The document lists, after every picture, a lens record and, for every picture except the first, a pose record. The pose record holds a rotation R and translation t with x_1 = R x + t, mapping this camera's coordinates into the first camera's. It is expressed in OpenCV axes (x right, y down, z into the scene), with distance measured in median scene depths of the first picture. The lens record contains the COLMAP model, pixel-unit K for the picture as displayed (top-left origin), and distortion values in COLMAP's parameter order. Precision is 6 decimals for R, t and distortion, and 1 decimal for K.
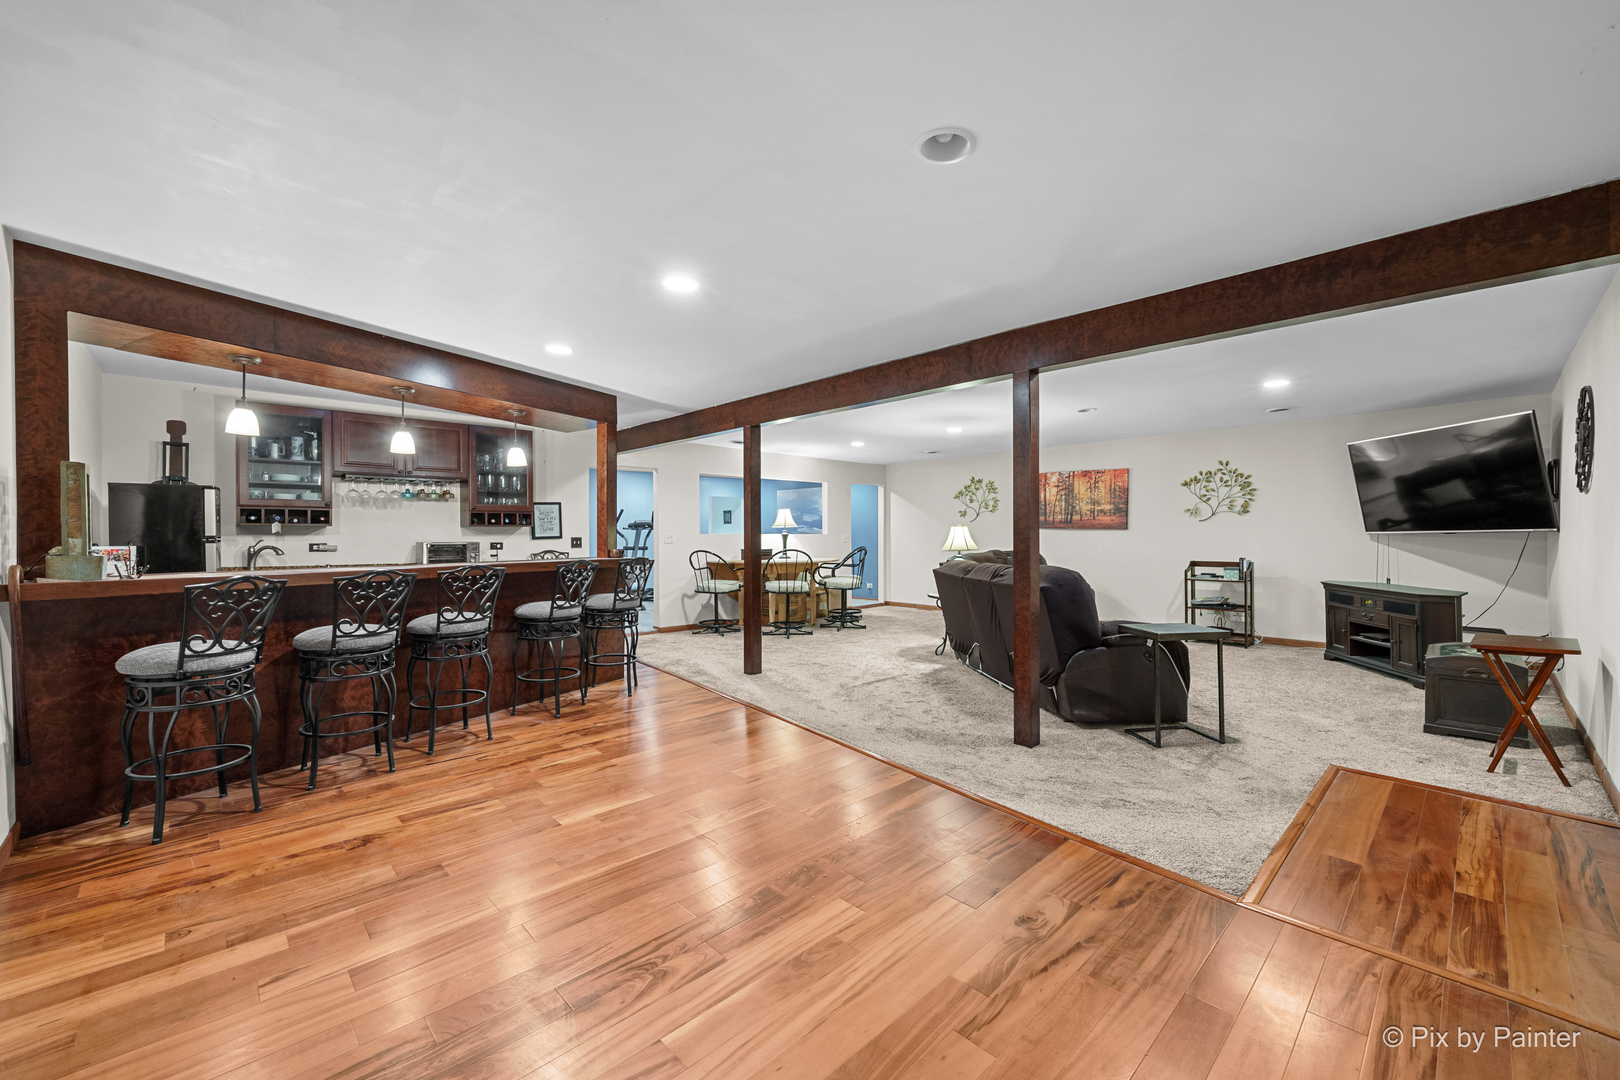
lens RADIAL K [[641.7, 0, 806.0], [0, 641.7, 534.4], [0, 0, 1]] dist [-0.004291, 0.000957]
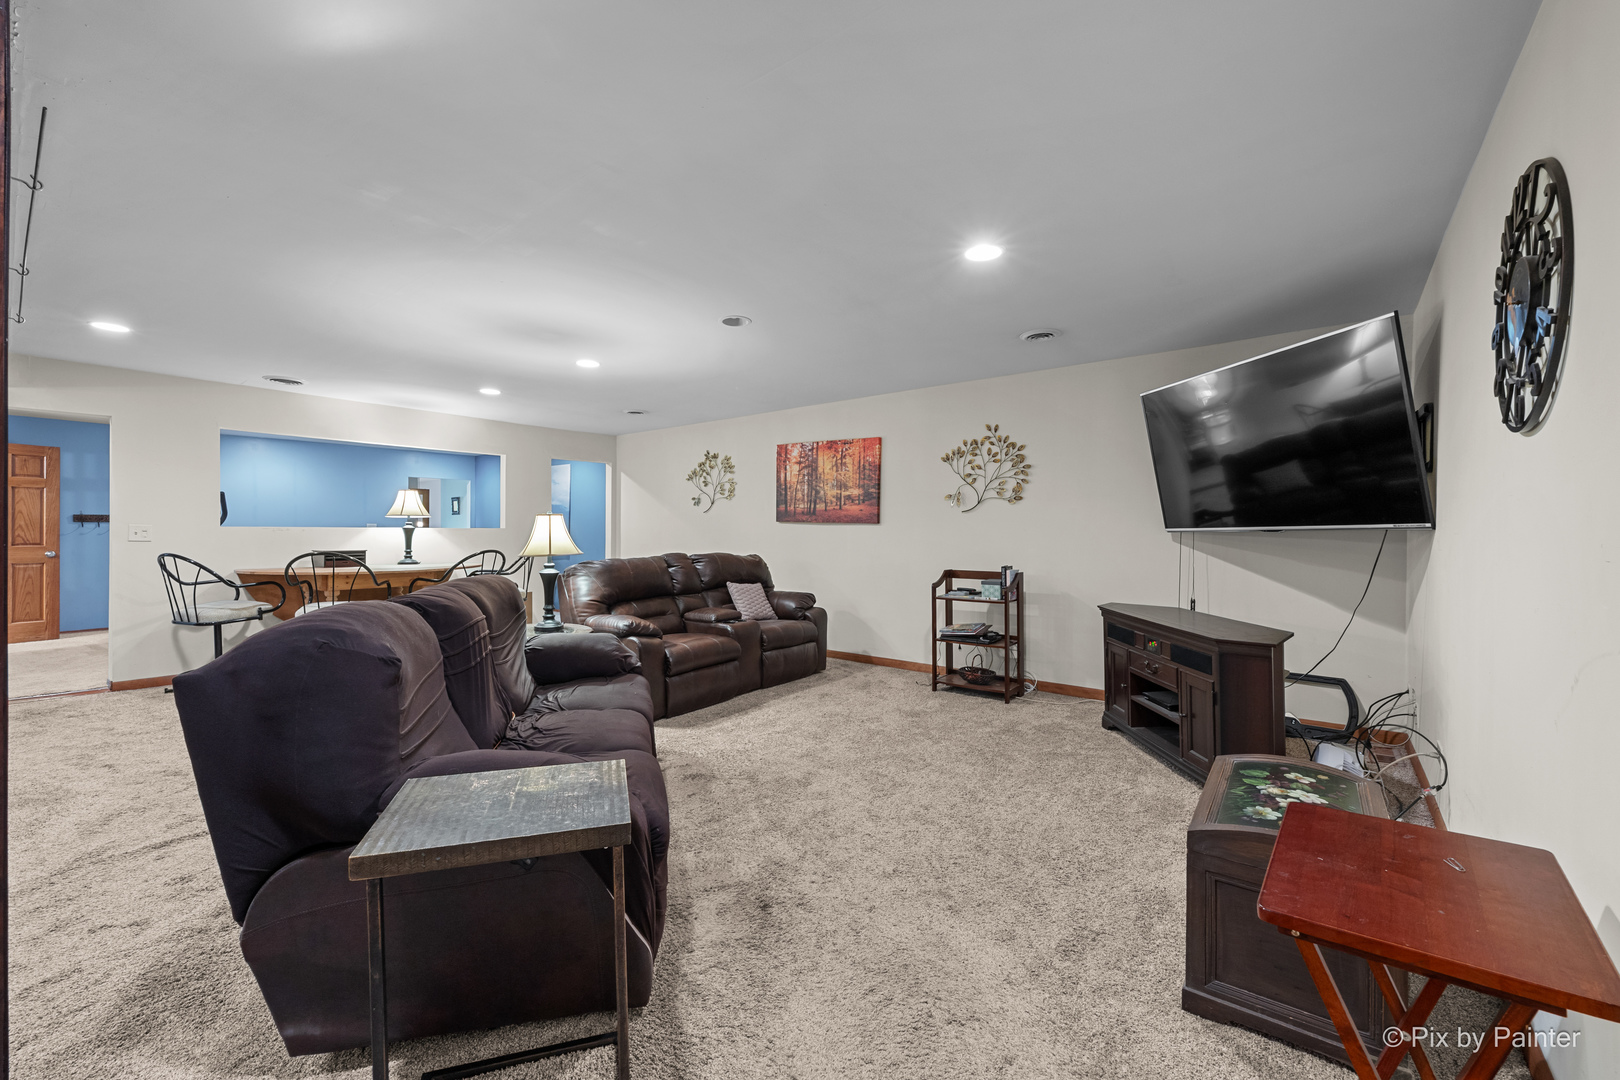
lens RADIAL K [[641.7, 0, 818.5], [0, 641.7, 528.9], [0, 0, 1]] dist [-0.004291, 0.000957]
pose [[0.990121, 0.004122, 0.140158, 0.378975], [-0.004103, 0.999991, -0.000425, -0.001441], [-0.140159, -0.000154, 0.990129, 0.349155]]
